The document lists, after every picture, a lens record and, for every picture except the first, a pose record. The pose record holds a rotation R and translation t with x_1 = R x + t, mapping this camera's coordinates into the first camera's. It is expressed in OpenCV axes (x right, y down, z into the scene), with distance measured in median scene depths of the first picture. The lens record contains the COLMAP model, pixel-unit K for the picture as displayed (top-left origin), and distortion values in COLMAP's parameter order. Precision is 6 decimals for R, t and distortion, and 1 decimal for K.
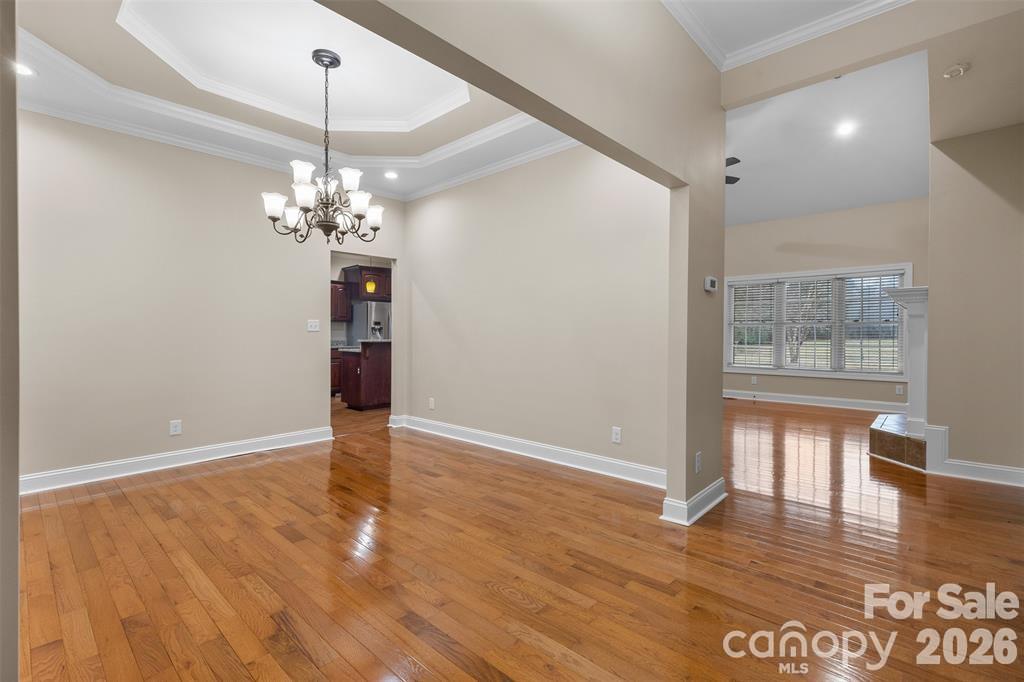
lens RADIAL K [[458.3, 0, 519.6], [0, 458.3, 334.6], [0, 0, 1]] dist [0.008554, 0.000208]
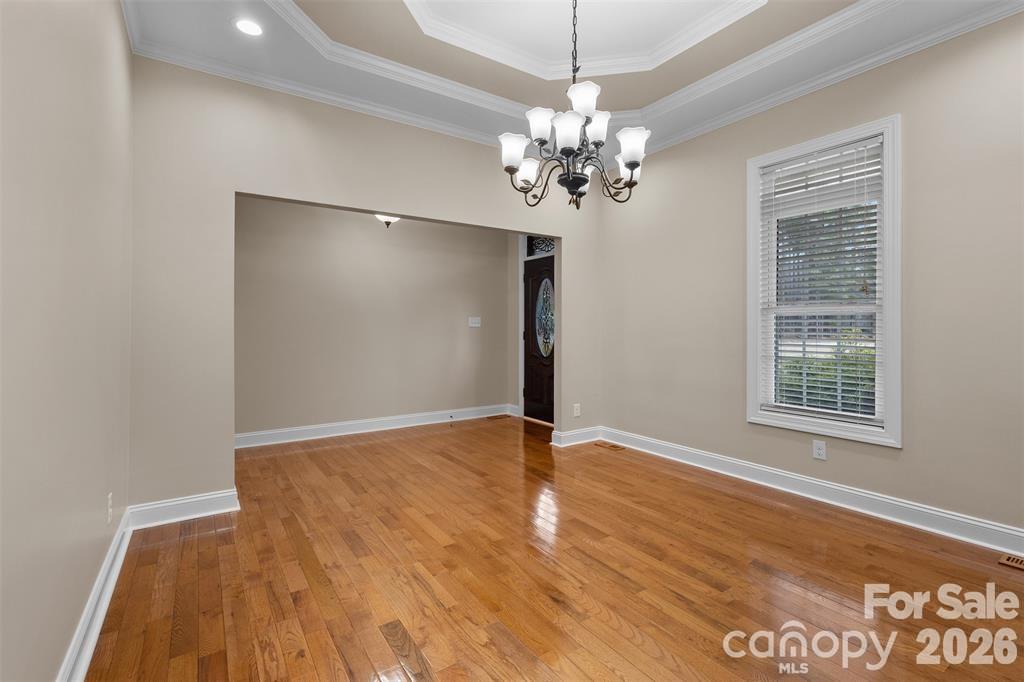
lens RADIAL K [[458.3, 0, 512.5], [0, 458.3, 336.2], [0, 0, 1]] dist [0.008554, 0.000208]
pose [[-0.969949, 0.000066, 0.243307, -0.592764], [0.002924, 0.999931, 0.011385, -0.000175], [-0.243290, 0.011754, -0.969882, 2.024276]]
